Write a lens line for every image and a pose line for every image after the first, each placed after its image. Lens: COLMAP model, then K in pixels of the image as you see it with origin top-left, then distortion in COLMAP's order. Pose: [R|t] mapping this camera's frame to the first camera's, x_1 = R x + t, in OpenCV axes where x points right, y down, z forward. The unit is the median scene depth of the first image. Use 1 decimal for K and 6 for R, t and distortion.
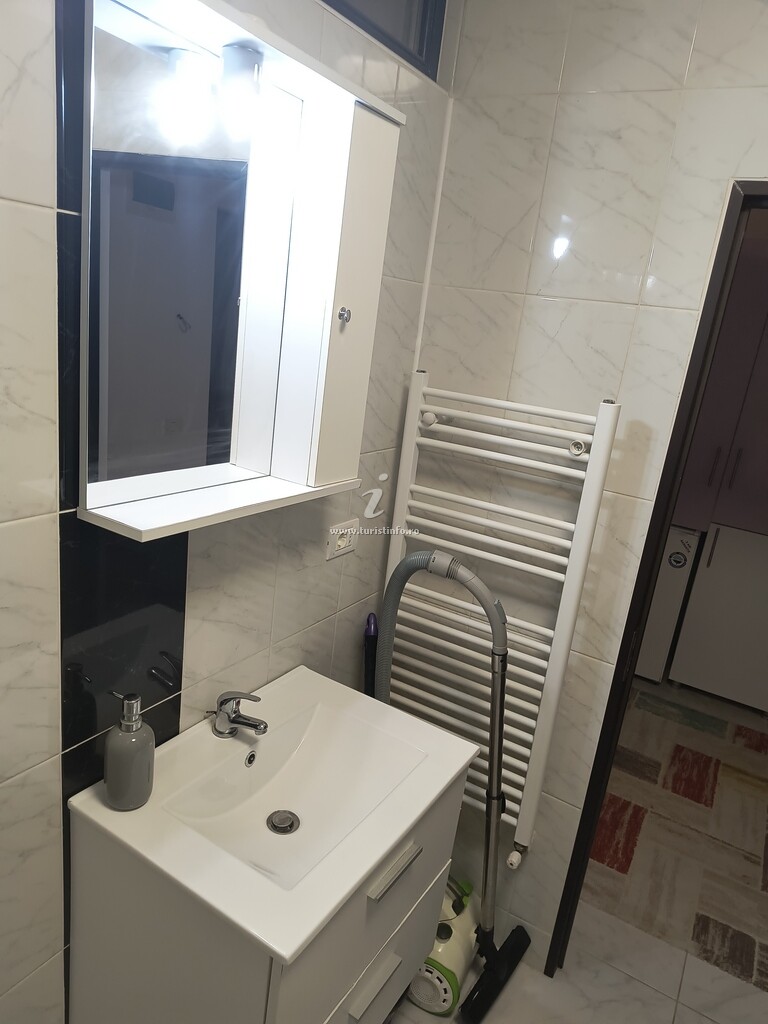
lens RADIAL K [[704.8, 0, 390.6], [0, 704.8, 516.6], [0, 0, 1]] dist [0.044929, -0.051524]
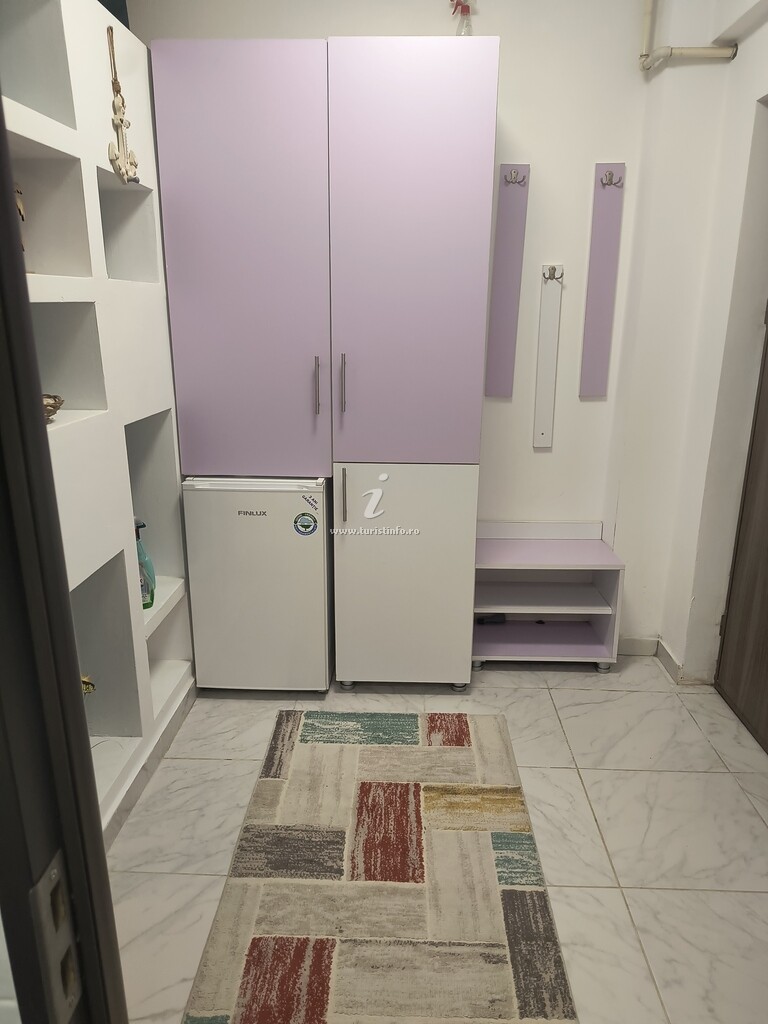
lens RADIAL K [[704.8, 0, 390.6], [0, 704.8, 516.6], [0, 0, 1]] dist [0.044929, -0.051524]
pose [[0.872075, -0.250337, 0.420496, 0.213951], [0.237828, 0.967762, 0.082909, 0.018204], [-0.427696, 0.027703, 0.903498, 0.375766]]
